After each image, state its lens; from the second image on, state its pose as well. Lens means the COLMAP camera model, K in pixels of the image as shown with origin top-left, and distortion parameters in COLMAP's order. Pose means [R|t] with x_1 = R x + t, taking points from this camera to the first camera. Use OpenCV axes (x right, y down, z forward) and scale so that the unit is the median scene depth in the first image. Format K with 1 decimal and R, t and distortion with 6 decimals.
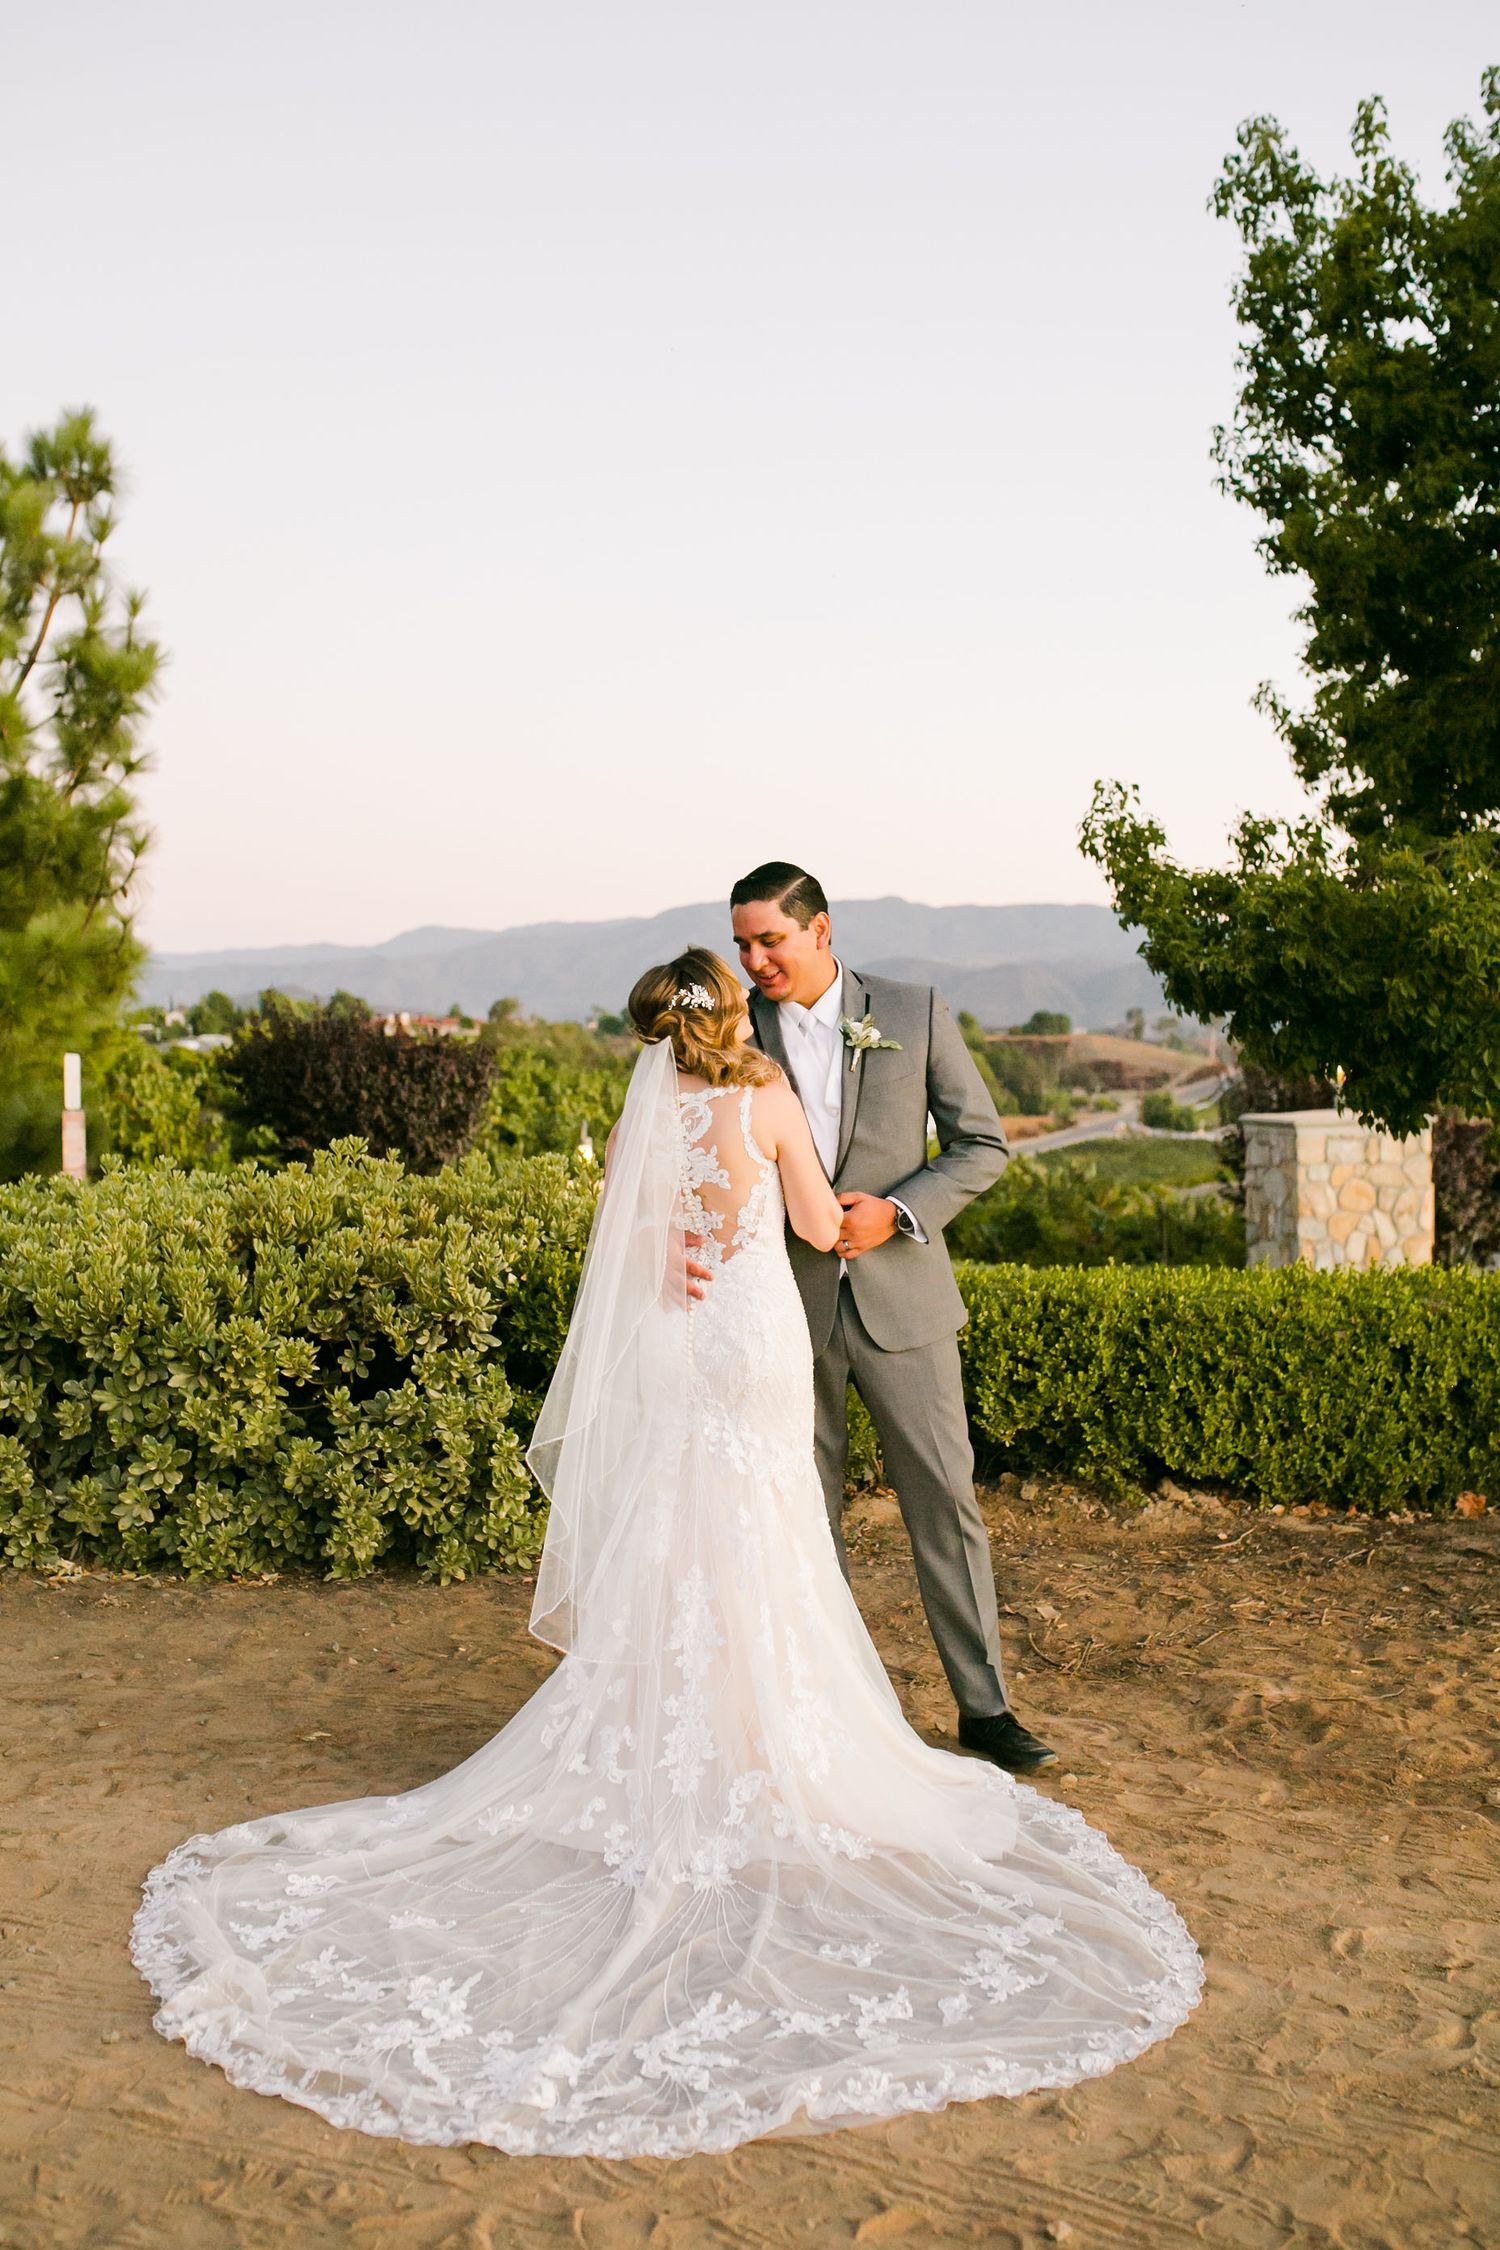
lens RADIAL K [[2182.3, 0, 750.0], [0, 2182.3, 1125.0], [0, 0, 1]] dist [-0.044379, 0.034618]
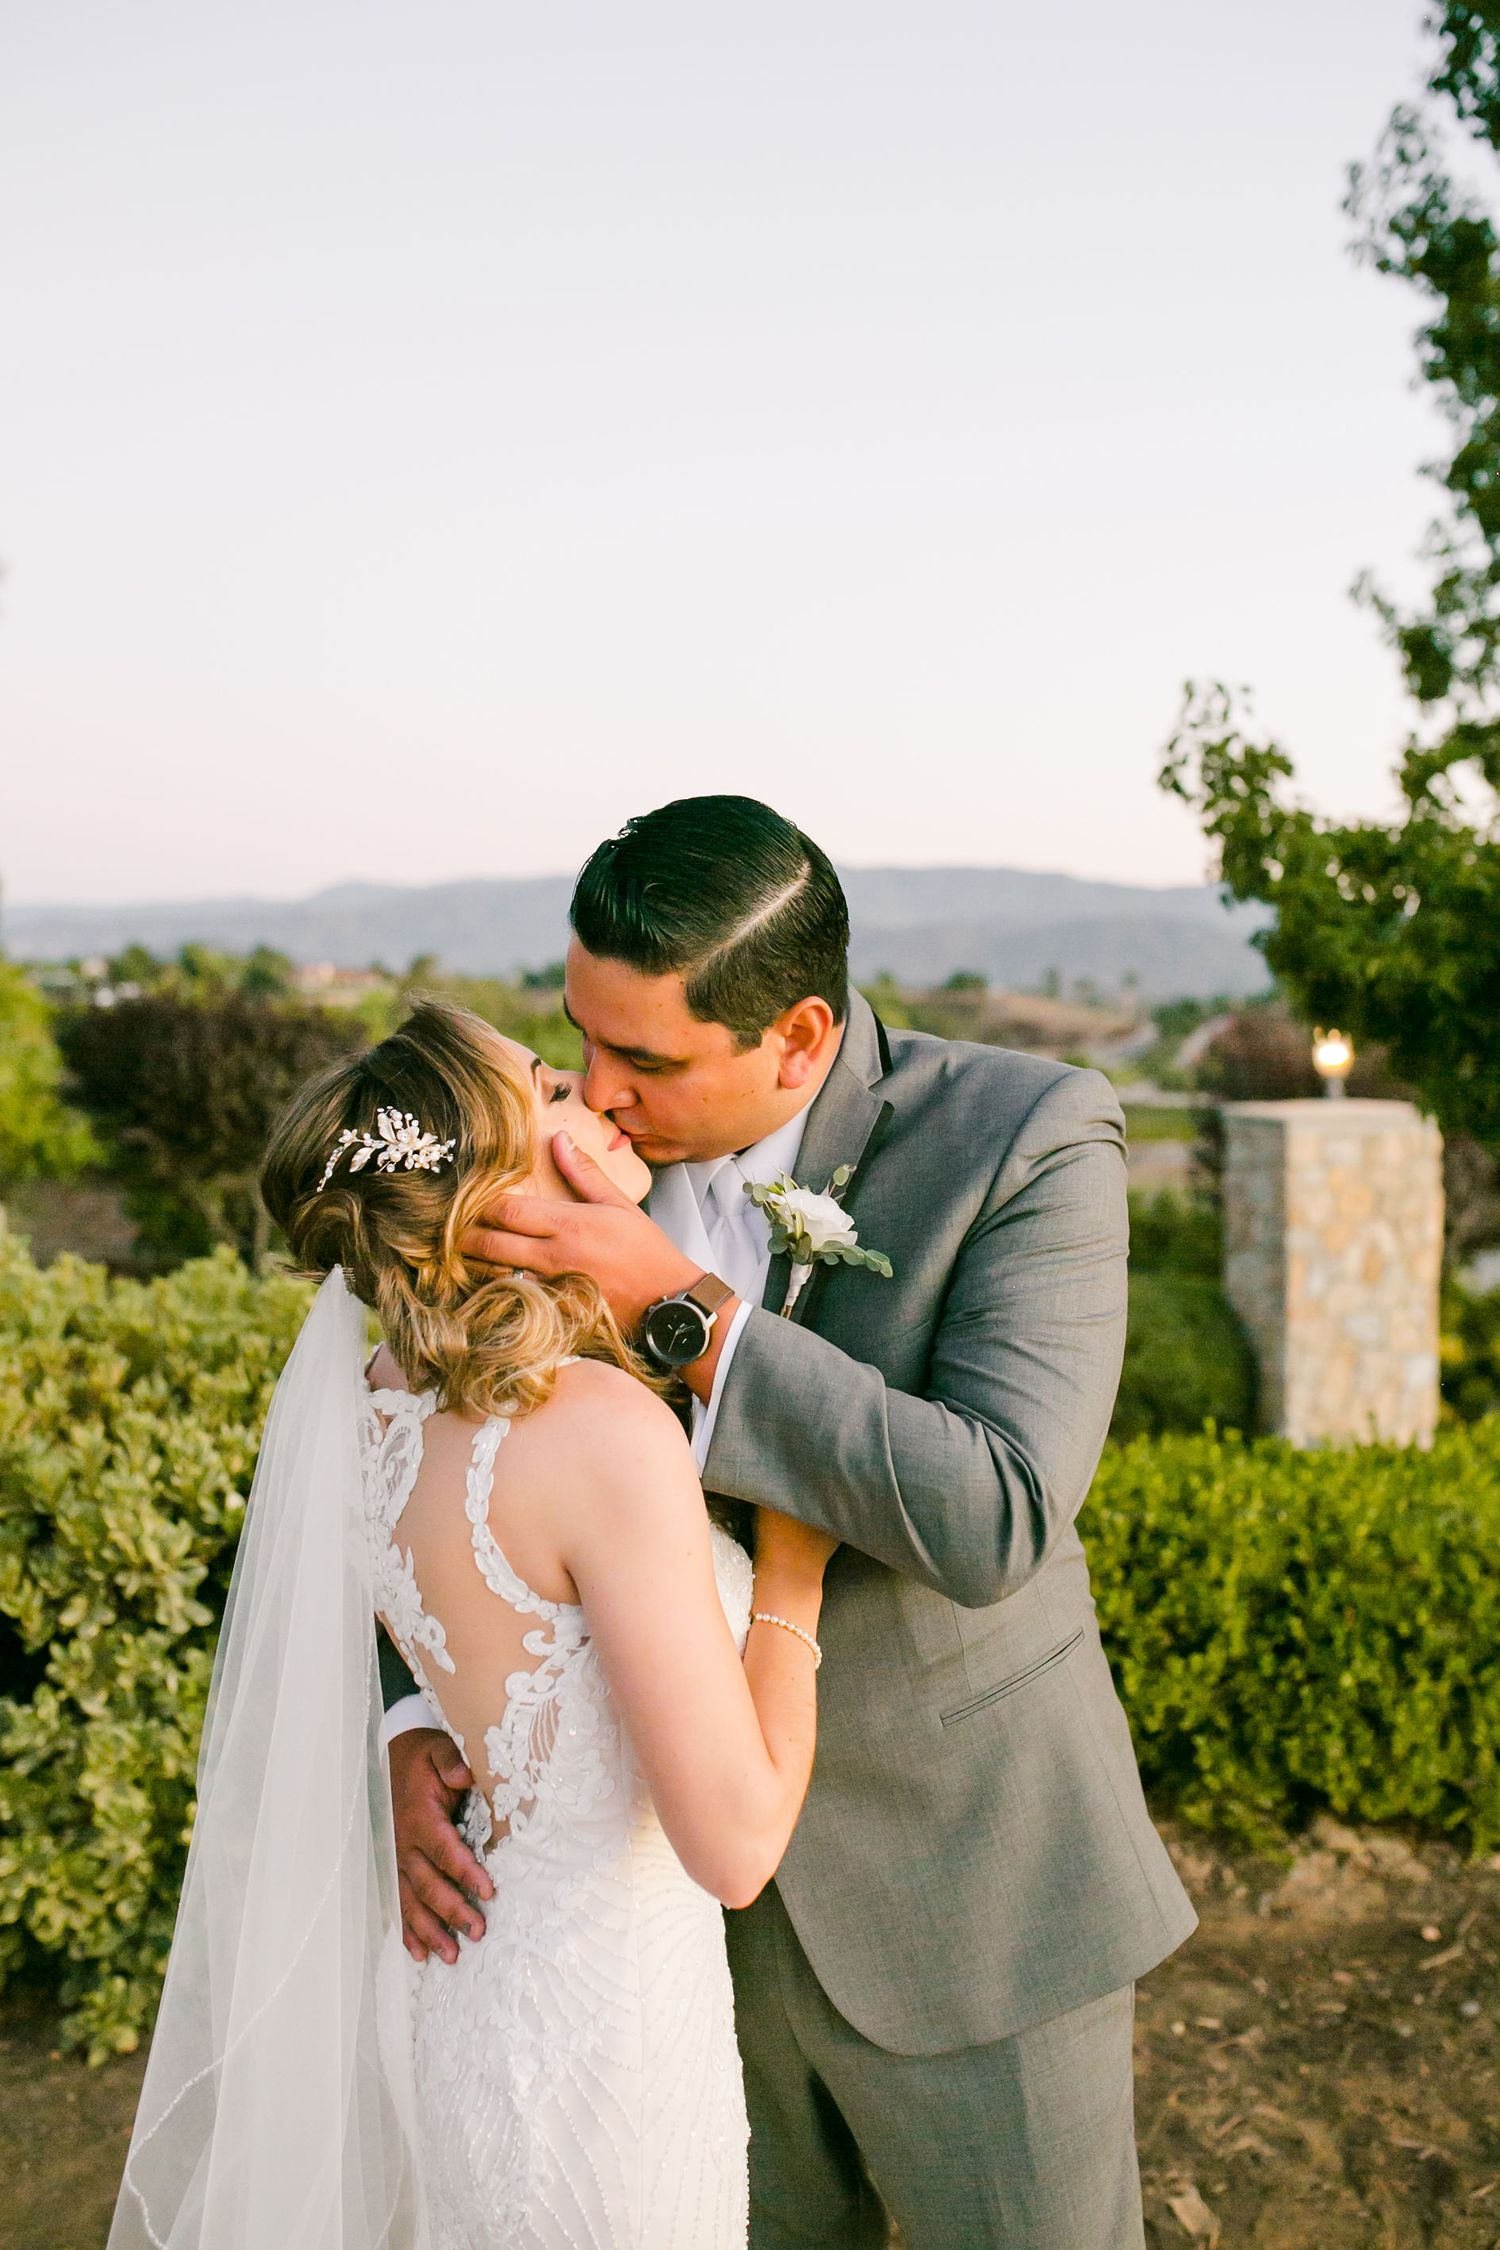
lens RADIAL K [[2182.3, 0, 750.0], [0, 2182.3, 1125.0], [0, 0, 1]] dist [-0.044379, 0.034618]
pose [[0.999271, 0.007890, 0.037361, 0.006233], [-0.008626, 0.999771, 0.019582, -0.042148], [-0.037197, -0.019890, 0.999110, 0.407581]]
